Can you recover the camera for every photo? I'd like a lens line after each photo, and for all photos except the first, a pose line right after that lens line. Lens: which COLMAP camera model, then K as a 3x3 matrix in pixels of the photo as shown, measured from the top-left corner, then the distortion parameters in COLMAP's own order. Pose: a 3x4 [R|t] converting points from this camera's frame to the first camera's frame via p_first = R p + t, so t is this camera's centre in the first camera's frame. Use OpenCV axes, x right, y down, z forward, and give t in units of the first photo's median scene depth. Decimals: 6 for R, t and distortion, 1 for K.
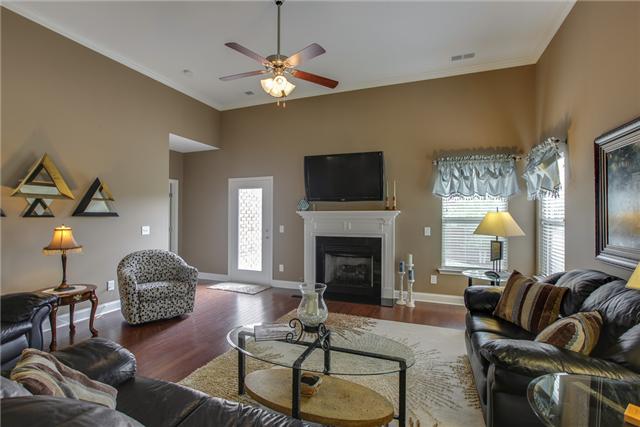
lens RADIAL K [[301.5, 0, 318.8], [0, 301.5, 212.6], [0, 0, 1]] dist [0.003184, 0.000151]
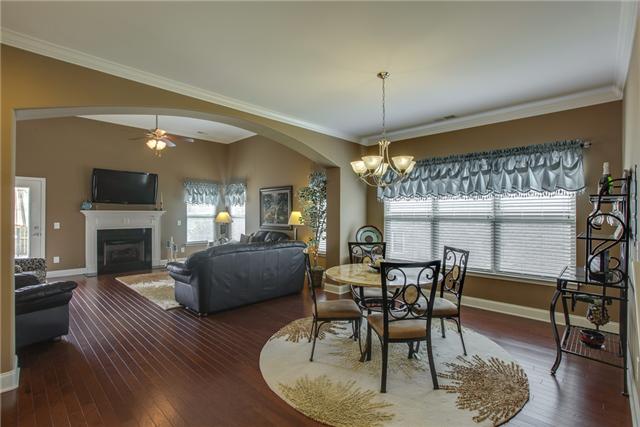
lens RADIAL K [[301.5, 0, 319.5], [0, 301.5, 214.3], [0, 0, 1]] dist [0.003184, 0.000151]
pose [[0.386391, -0.002993, 0.922330, -0.917929], [-0.013373, 0.999871, 0.008847, -0.013471], [-0.922238, -0.015753, 0.386301, -0.411909]]
